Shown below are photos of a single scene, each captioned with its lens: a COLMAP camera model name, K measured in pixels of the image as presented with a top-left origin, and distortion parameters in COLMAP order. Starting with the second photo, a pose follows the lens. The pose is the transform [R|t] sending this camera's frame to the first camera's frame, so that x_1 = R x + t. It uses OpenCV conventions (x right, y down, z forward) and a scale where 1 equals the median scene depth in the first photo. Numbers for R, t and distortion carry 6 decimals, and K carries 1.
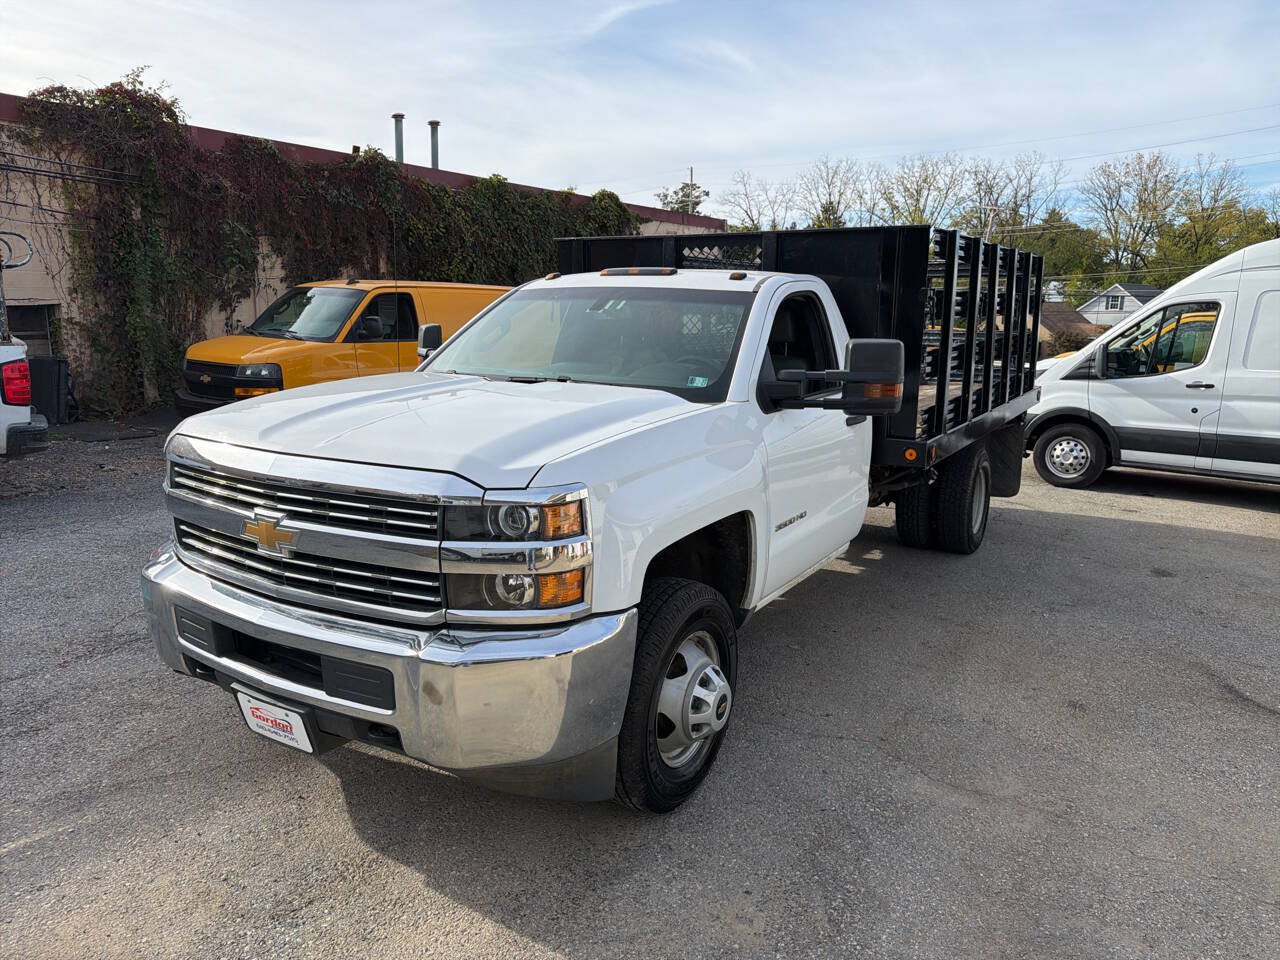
lens RADIAL K [[906.4, 0, 642.4], [0, 906.4, 475.5], [0, 0, 1]] dist [0.036732, -0.053000]
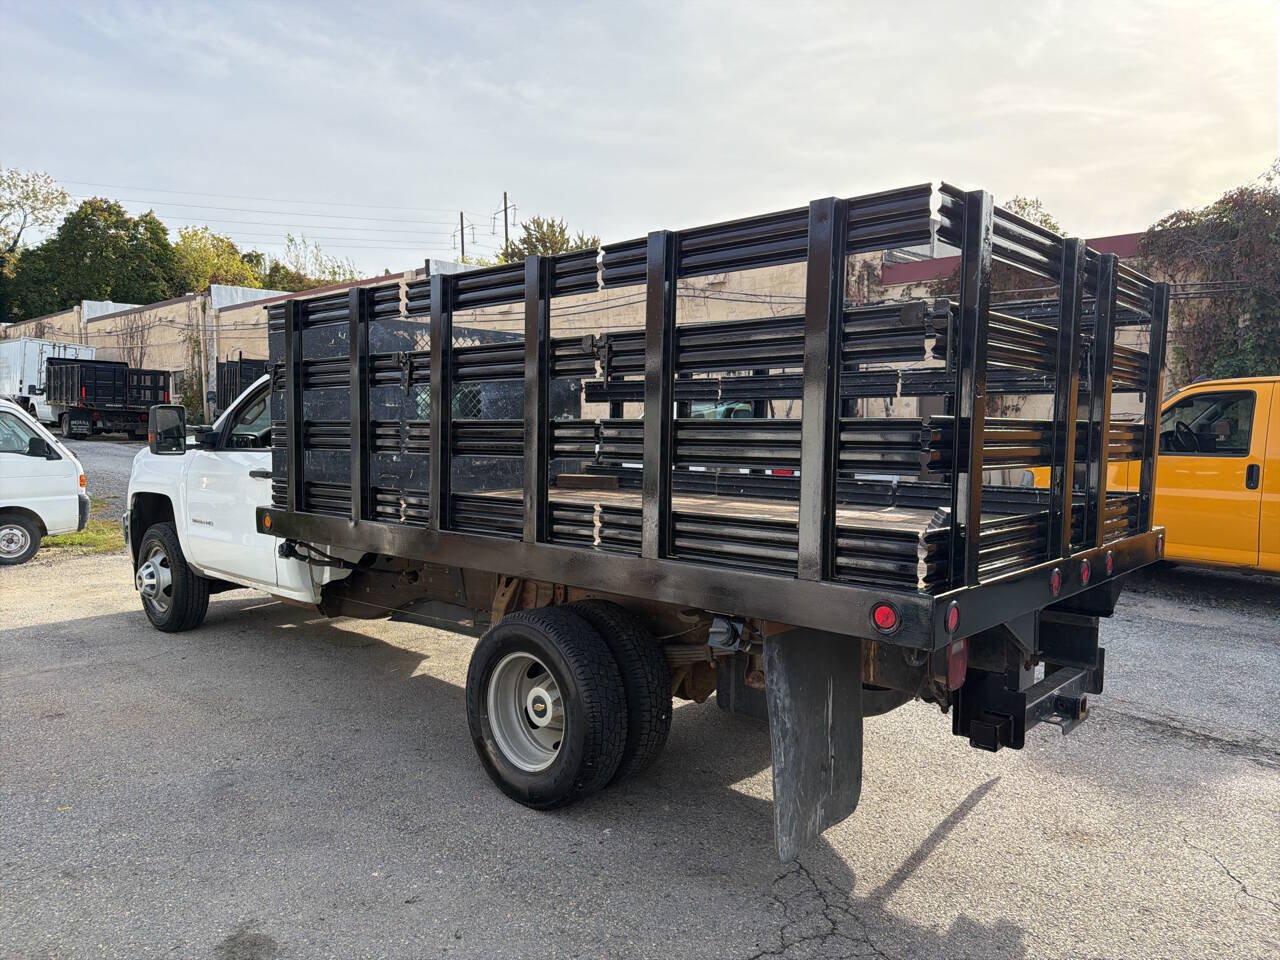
lens RADIAL K [[906.5, 0, 634.3], [0, 906.5, 455.7], [0, 0, 1]] dist [0.034569, 0.000757]
pose [[-0.189945, 0.023385, -0.981516, 0.640705], [-0.190990, 0.979738, 0.060303, -0.123356], [0.963039, 0.198914, -0.181630, 0.802935]]
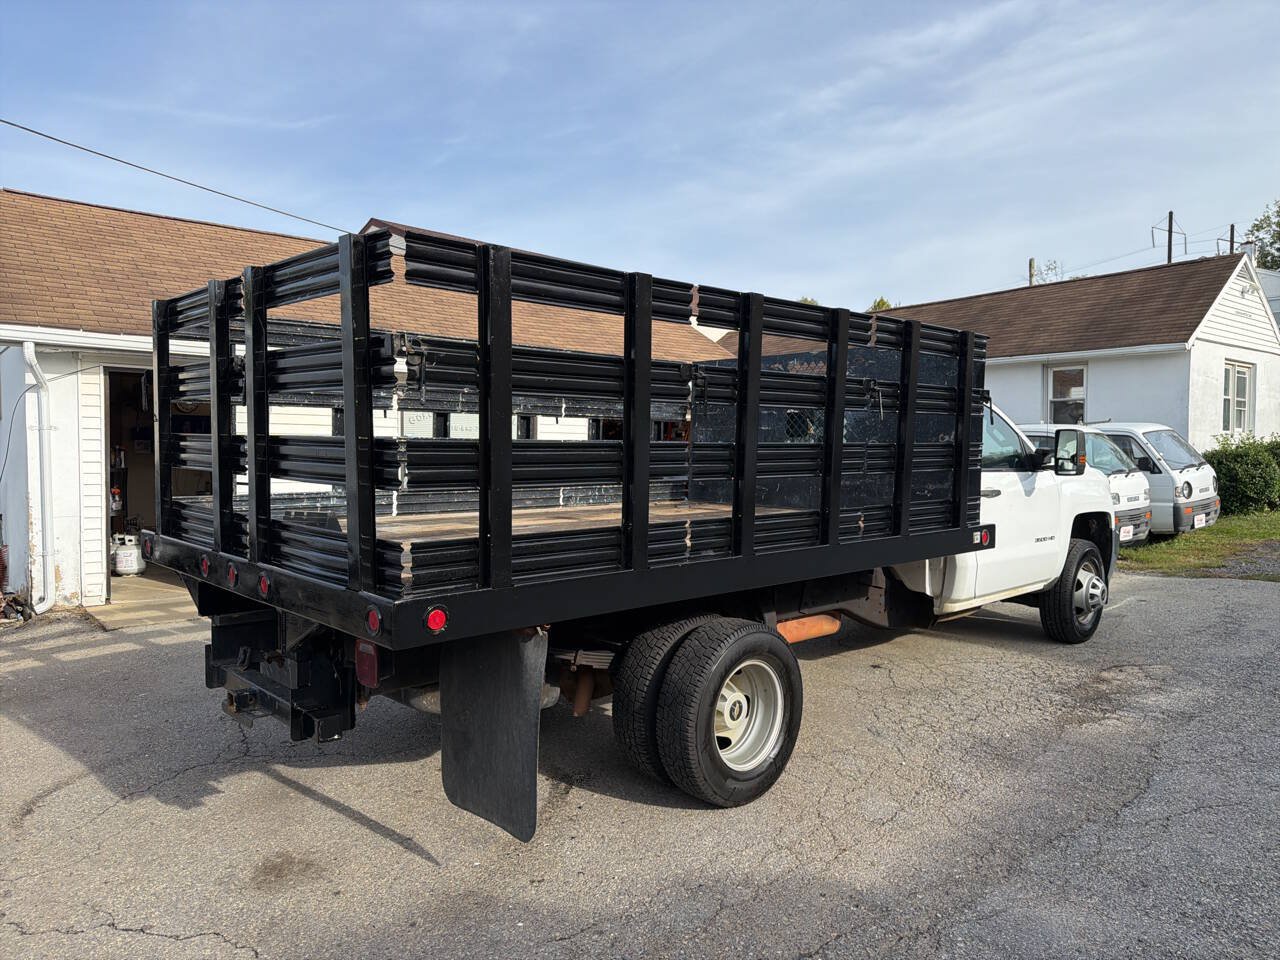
lens RADIAL K [[906.4, 0, 642.4], [0, 906.4, 475.5], [0, 0, 1]] dist [0.036732, -0.053000]
pose [[-0.965896, -0.031131, 0.257054, 0.000348], [0.028356, 0.974058, 0.224516, -0.209322], [-0.257375, 0.224148, -0.939955, 1.214983]]
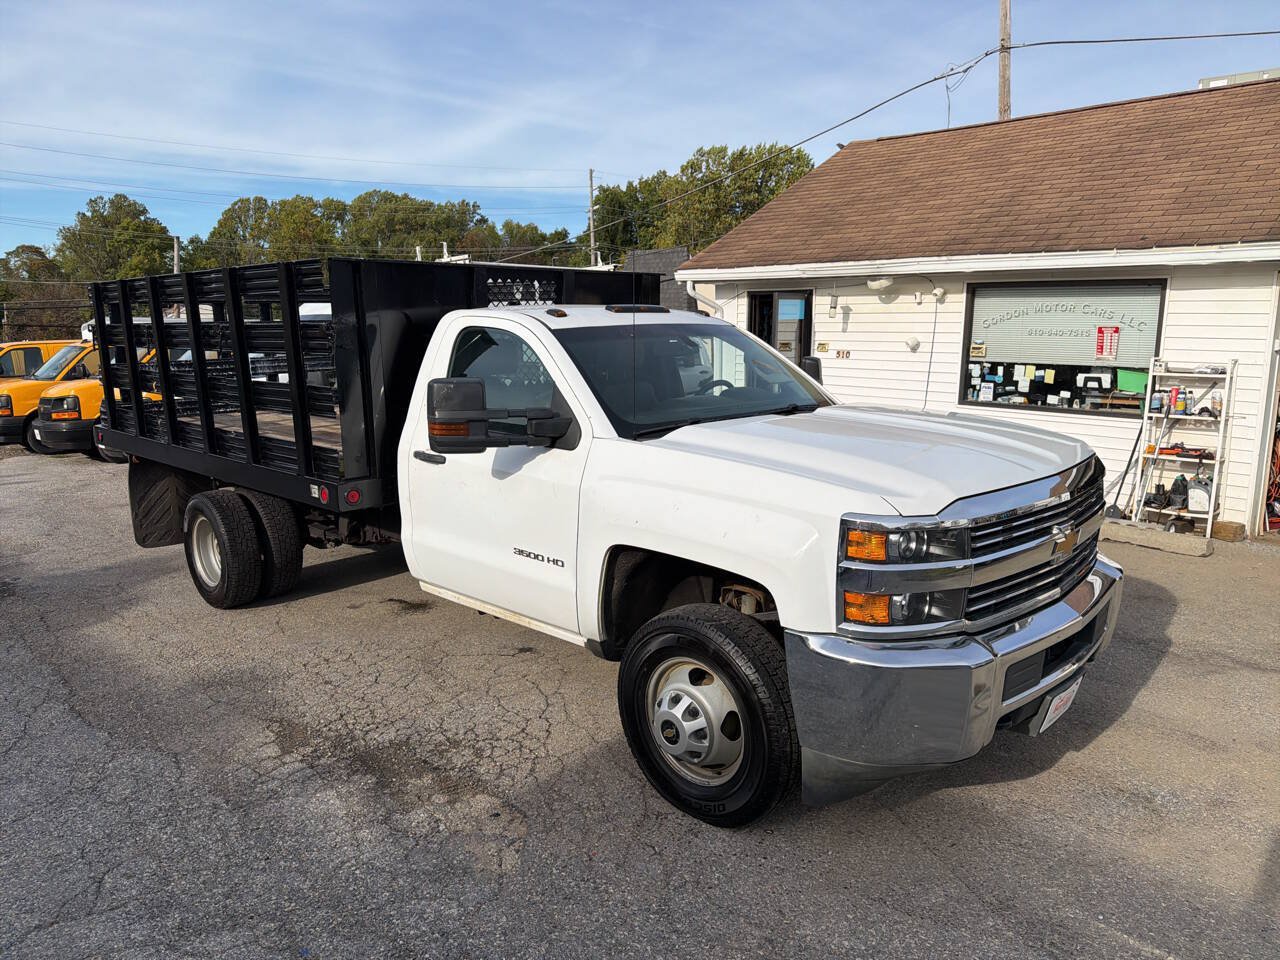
lens RADIAL K [[906.4, 0, 642.4], [0, 906.4, 475.5], [0, 0, 1]] dist [0.036732, -0.053000]
pose [[0.219831, -0.184663, 0.957901, -0.488249], [0.196084, 0.970245, 0.142042, -0.087855], [-0.955628, 0.156604, 0.249500, 0.361189]]
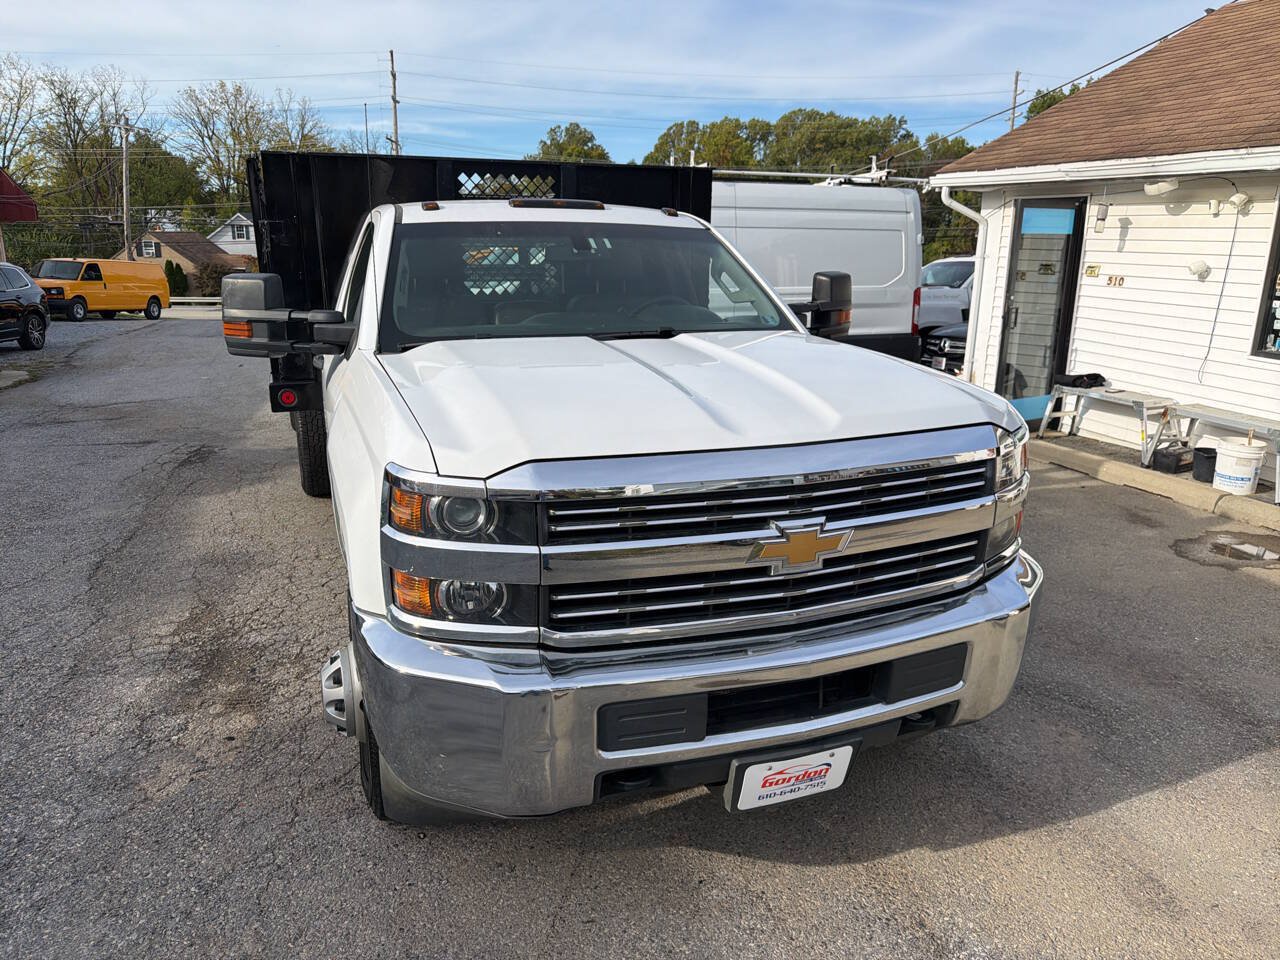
lens RADIAL K [[910.2, 0, 645.7], [0, 910.2, 477.2], [0, 0, 1]] dist [0.036540, -0.051796]
pose [[0.615112, -0.208723, 0.760310, -0.320782], [0.151966, 0.977627, 0.145437, -0.038945], [-0.773656, 0.026081, 0.633069, 0.179213]]
